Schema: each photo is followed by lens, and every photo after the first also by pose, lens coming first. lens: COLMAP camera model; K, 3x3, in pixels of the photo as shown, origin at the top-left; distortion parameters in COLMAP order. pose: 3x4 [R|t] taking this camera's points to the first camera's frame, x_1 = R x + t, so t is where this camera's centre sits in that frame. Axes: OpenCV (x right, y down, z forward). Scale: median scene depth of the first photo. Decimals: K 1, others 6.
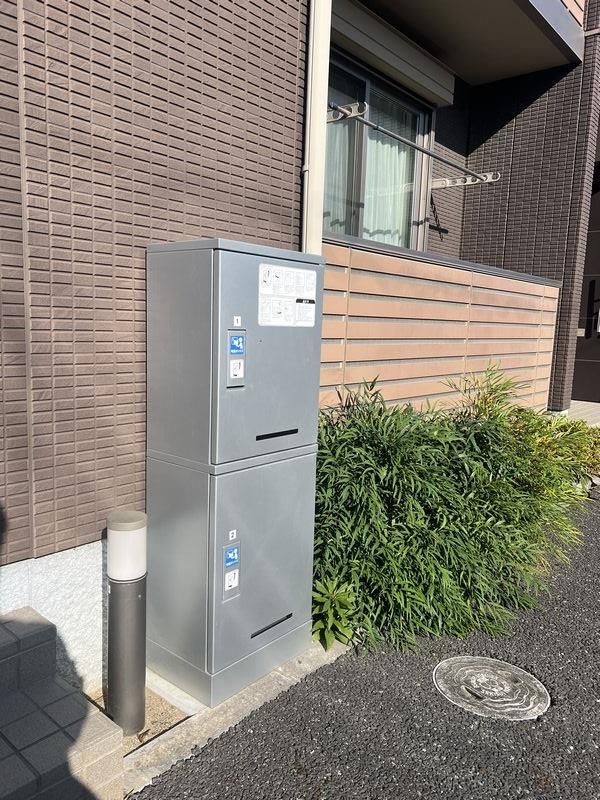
lens RADIAL K [[619.5, 0, 300.0], [0, 619.5, 400.0], [0, 0, 1]] dist [0.055955, -0.000768]
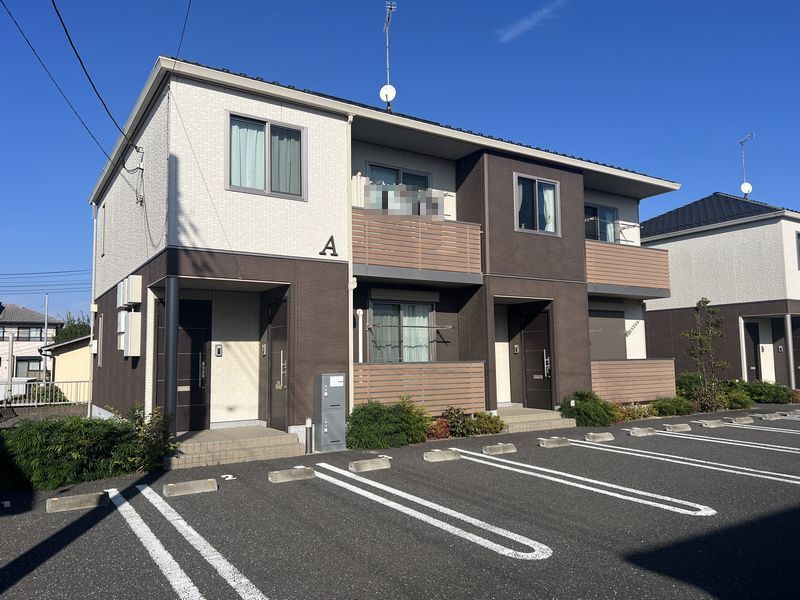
lens RADIAL K [[619.5, 0, 400.0], [0, 619.5, 300.0], [0, 0, 1]] dist [0.055955, -0.000768]
pose [[0.959861, -0.074746, -0.270335, 2.054012], [0.012737, 0.974459, -0.224206, 0.379626], [0.280188, 0.211763, 0.936296, -4.180563]]
